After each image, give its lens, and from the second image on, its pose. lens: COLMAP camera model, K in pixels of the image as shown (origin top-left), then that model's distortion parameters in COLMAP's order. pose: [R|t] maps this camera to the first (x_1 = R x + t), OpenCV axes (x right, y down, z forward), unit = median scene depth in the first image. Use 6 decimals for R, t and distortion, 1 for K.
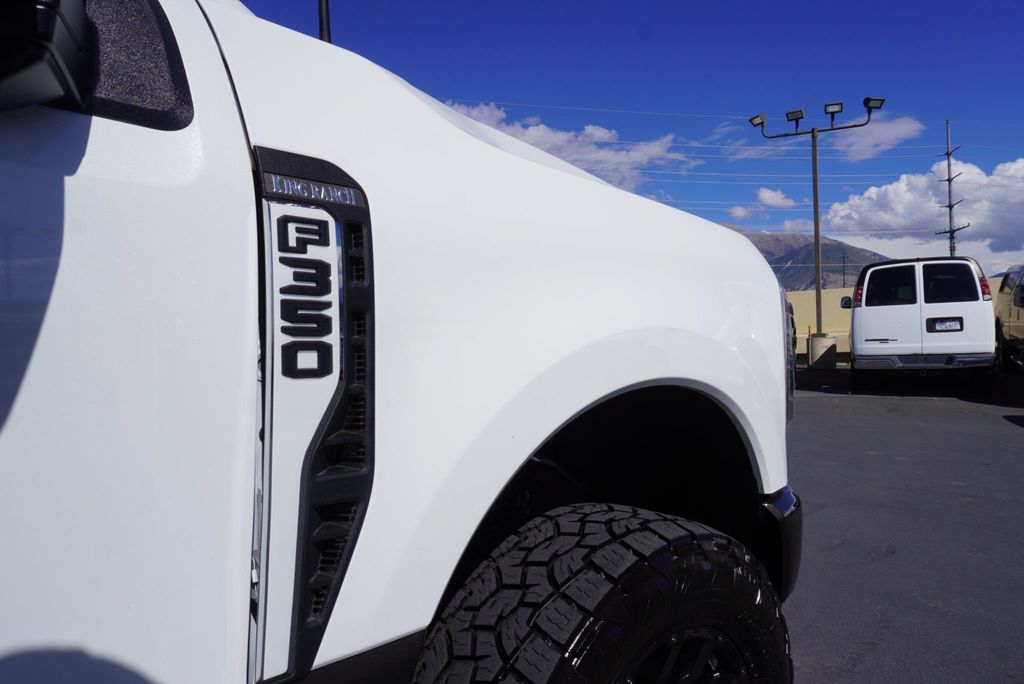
lens RADIAL K [[659.0, 0, 512.0], [0, 659.0, 342.0], [0, 0, 1]] dist [-0.088433, 0.070262]
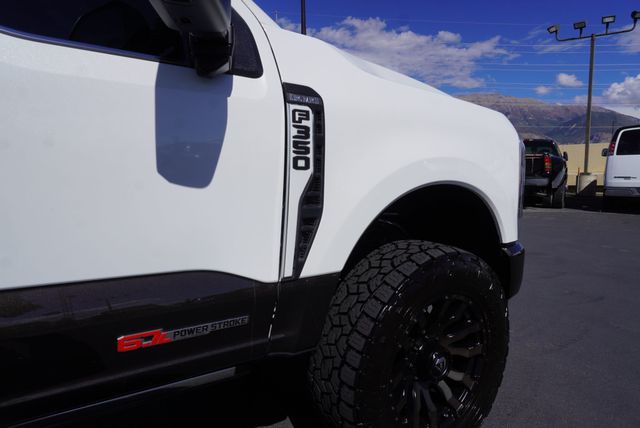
lens RADIAL K [[411.9, 0, 320.0], [0, 411.9, 214.0], [0, 0, 1]] dist [-0.088433, 0.070262]
pose [[0.987527, 0.041366, -0.151917, 0.019800], [-0.025957, 0.994441, 0.102050, 0.040189], [0.155294, -0.096834, 0.983111, -0.446650]]
